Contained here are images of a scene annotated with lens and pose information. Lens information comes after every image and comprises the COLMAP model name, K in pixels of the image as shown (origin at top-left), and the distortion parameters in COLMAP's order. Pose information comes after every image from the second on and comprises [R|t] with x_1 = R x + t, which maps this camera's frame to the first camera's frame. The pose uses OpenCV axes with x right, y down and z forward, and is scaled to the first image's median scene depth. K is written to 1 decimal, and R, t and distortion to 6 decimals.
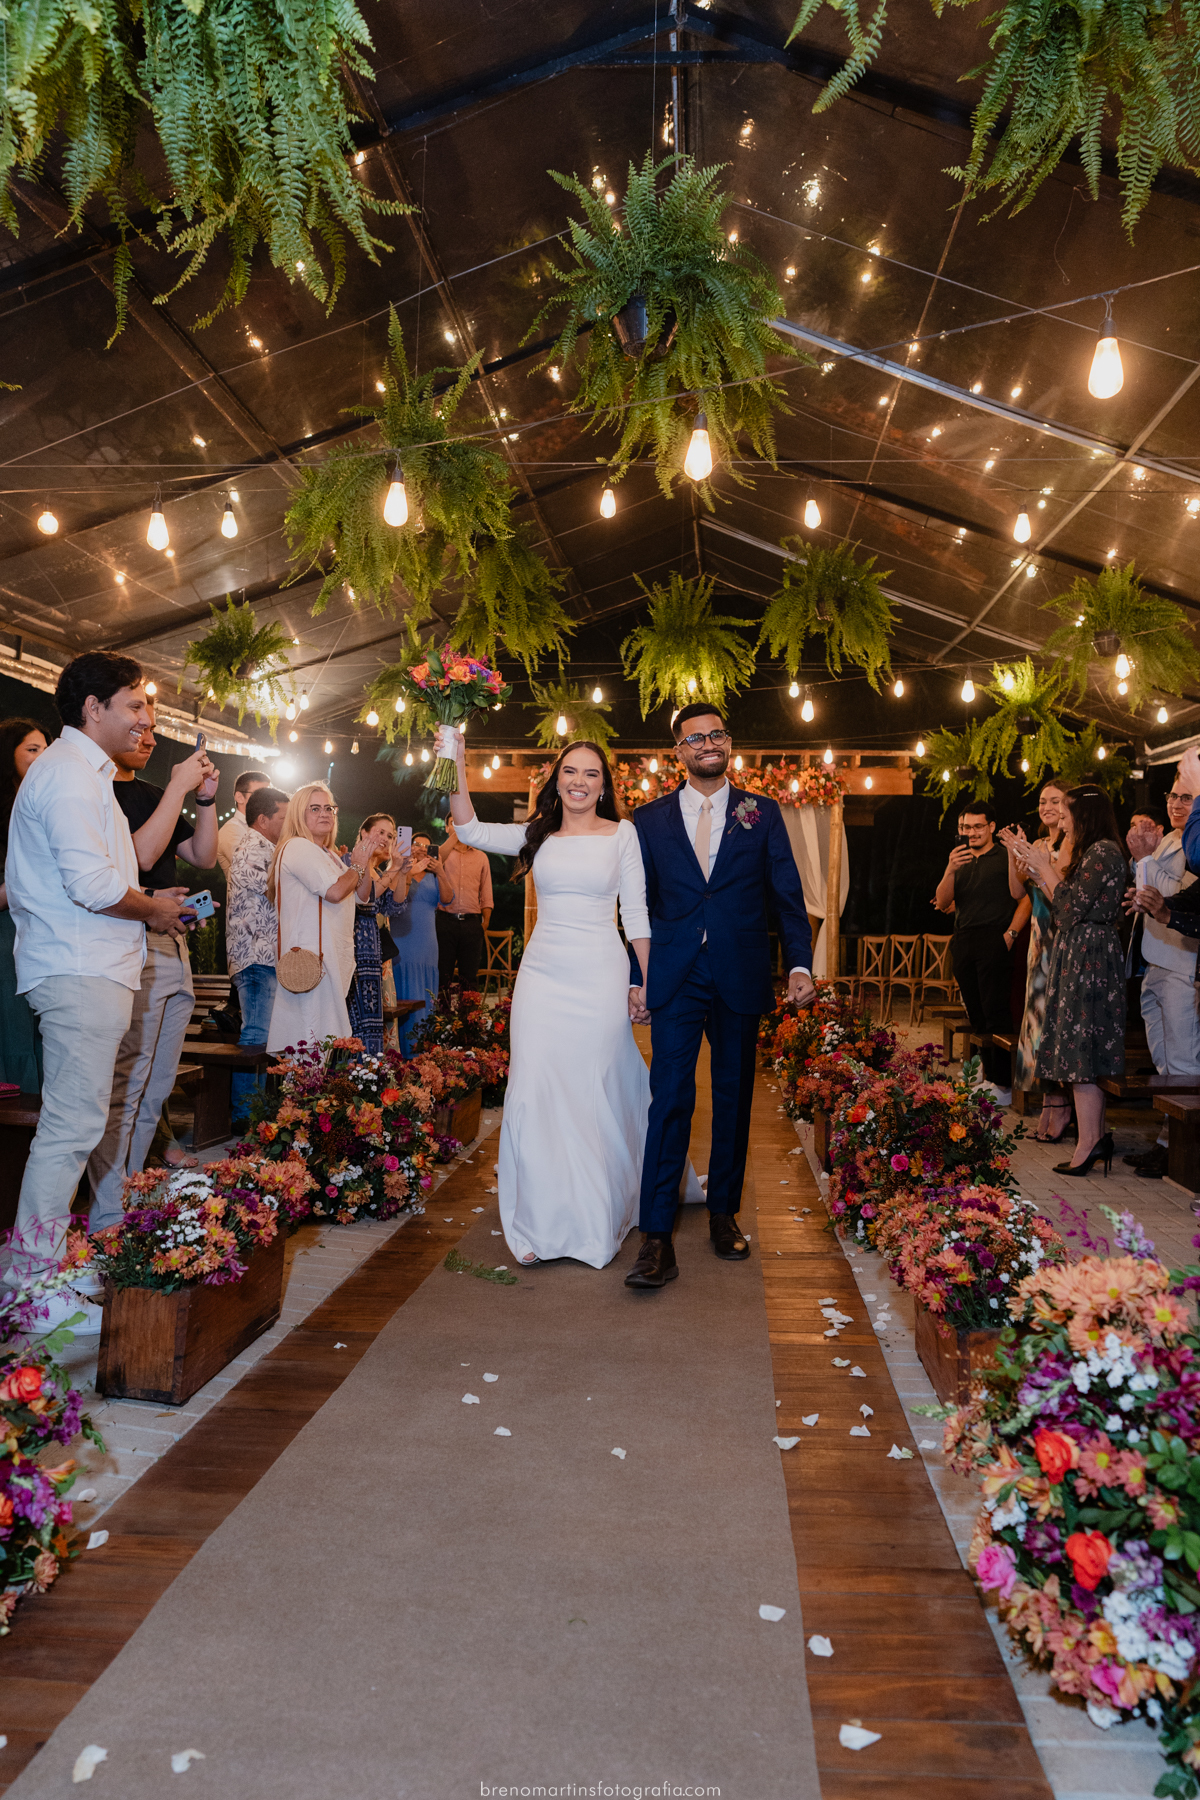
lens RADIAL K [[1295.4, 0, 593.4], [0, 1295.4, 905.7], [0, 0, 1]] dist [-0.012496, 0.009720]
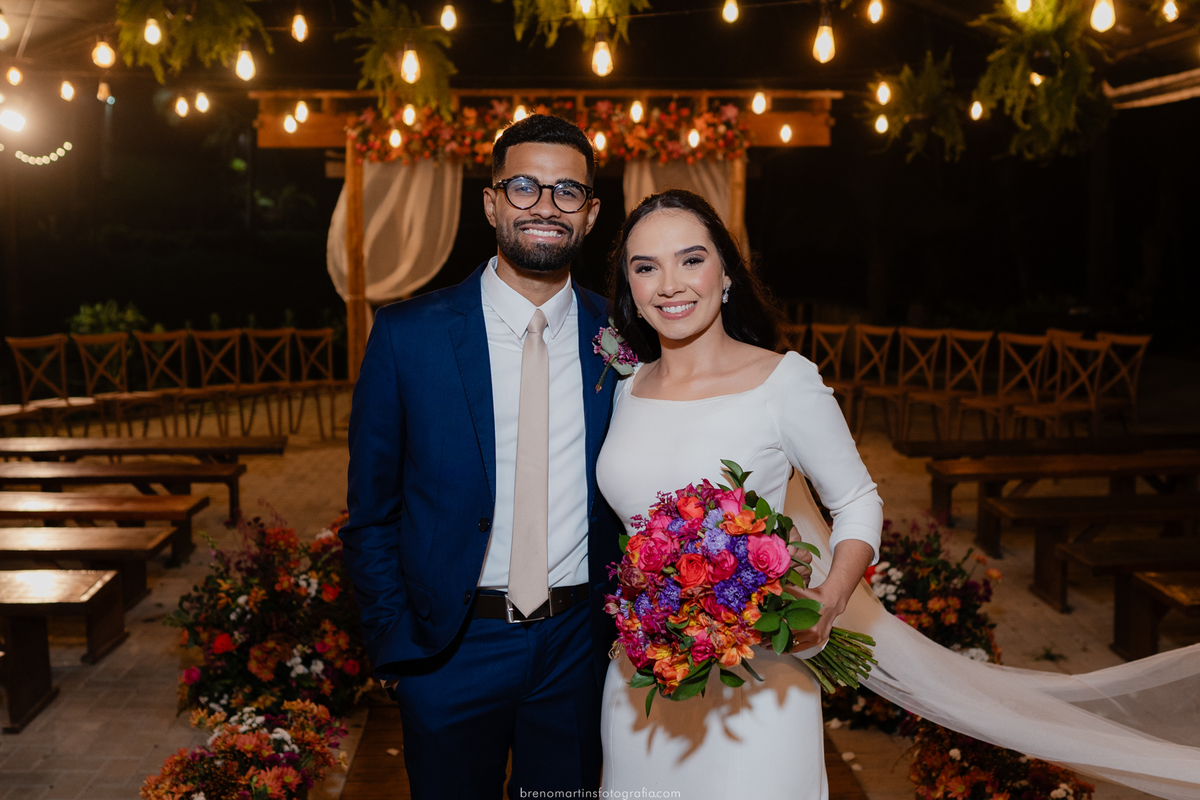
lens RADIAL K [[1304.4, 0, 605.6], [0, 1304.4, 390.6], [0, 0, 1]] dist [-0.023227, 0.000000]
pose [[0.988625, -0.037850, 0.145558, -0.034851], [0.020687, 0.992838, 0.117665, -0.071148], [-0.148969, -0.113316, 0.982328, 0.448892]]
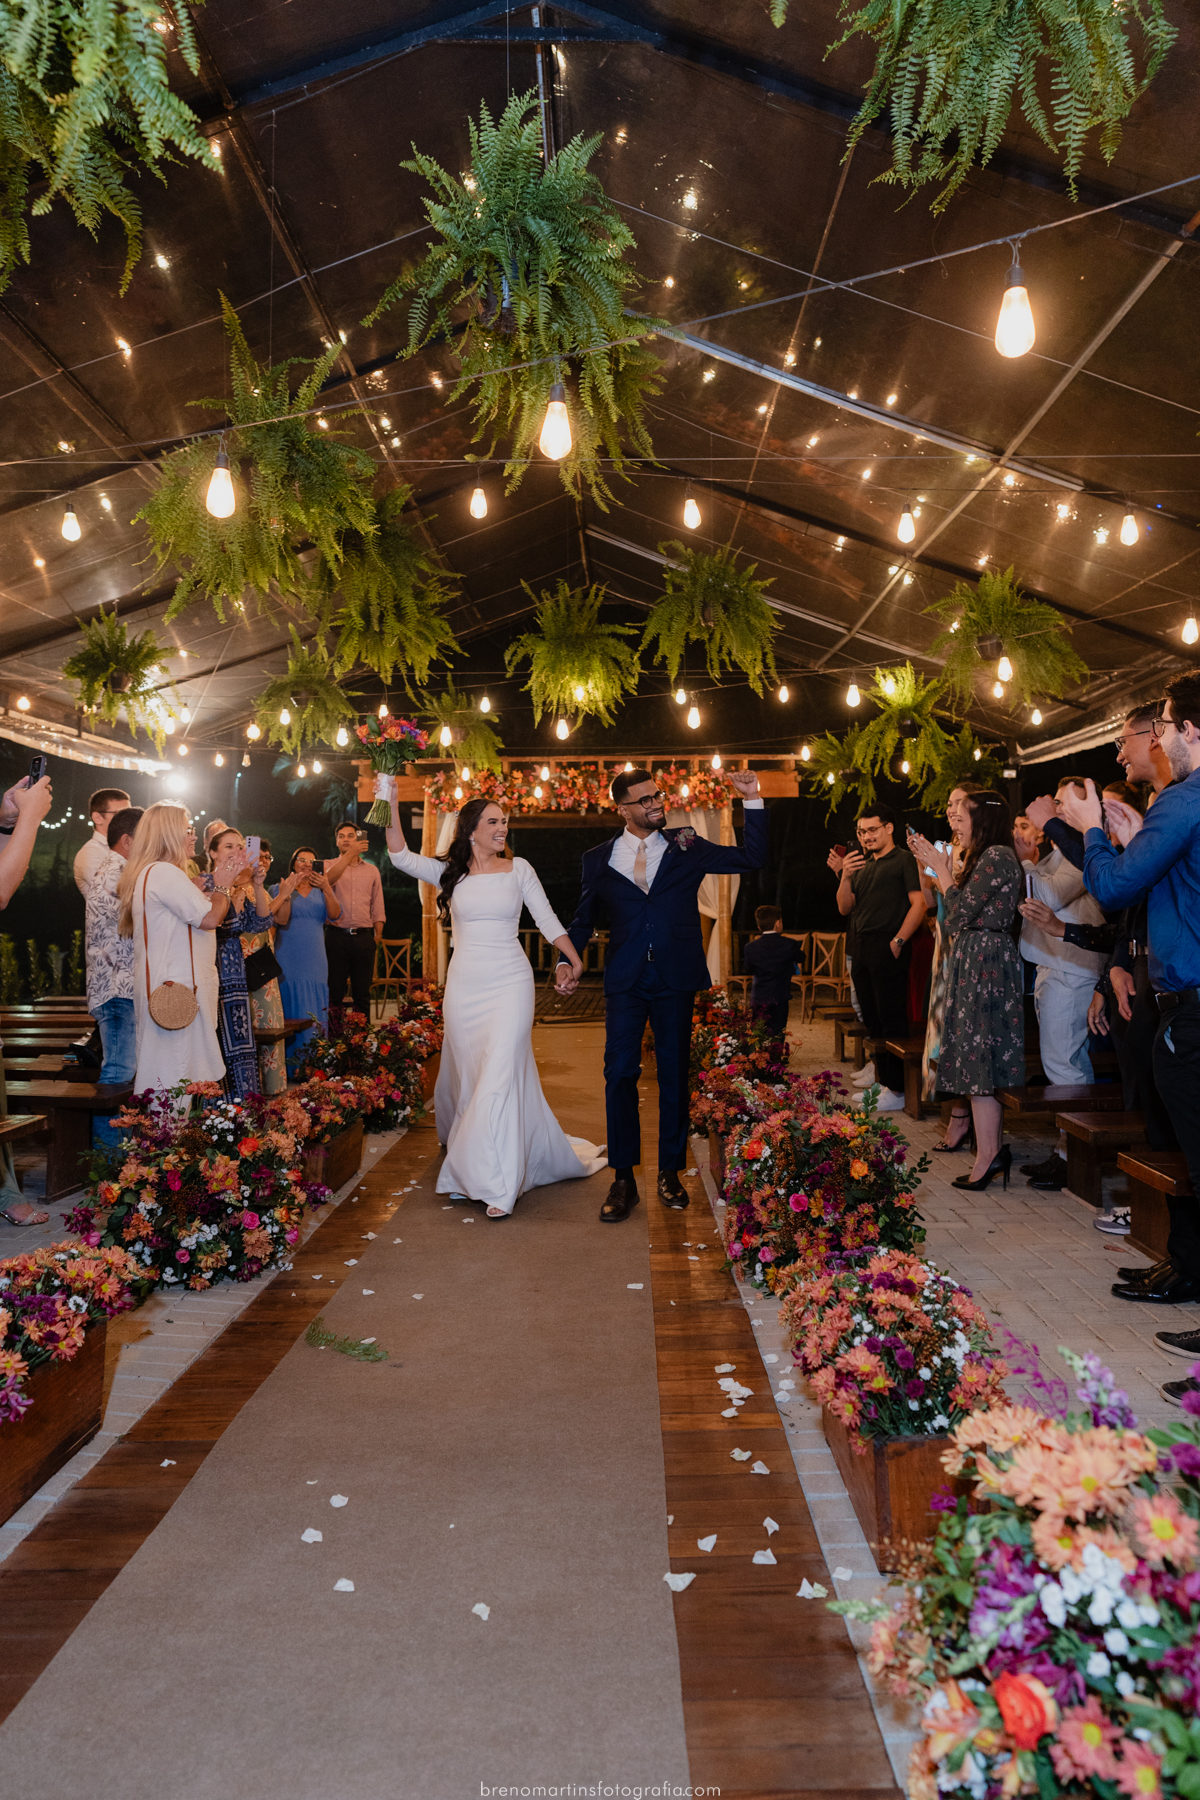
lens RADIAL K [[1227.4, 0, 591.7], [0, 1227.4, 905.4], [0, 0, 1]] dist [-0.008253, 0.013644]
pose [[0.996971, -0.024490, 0.073821, 0.017658], [0.024334, 0.999699, 0.003018, -0.013980], [-0.073872, -0.001212, 0.997267, 0.082135]]
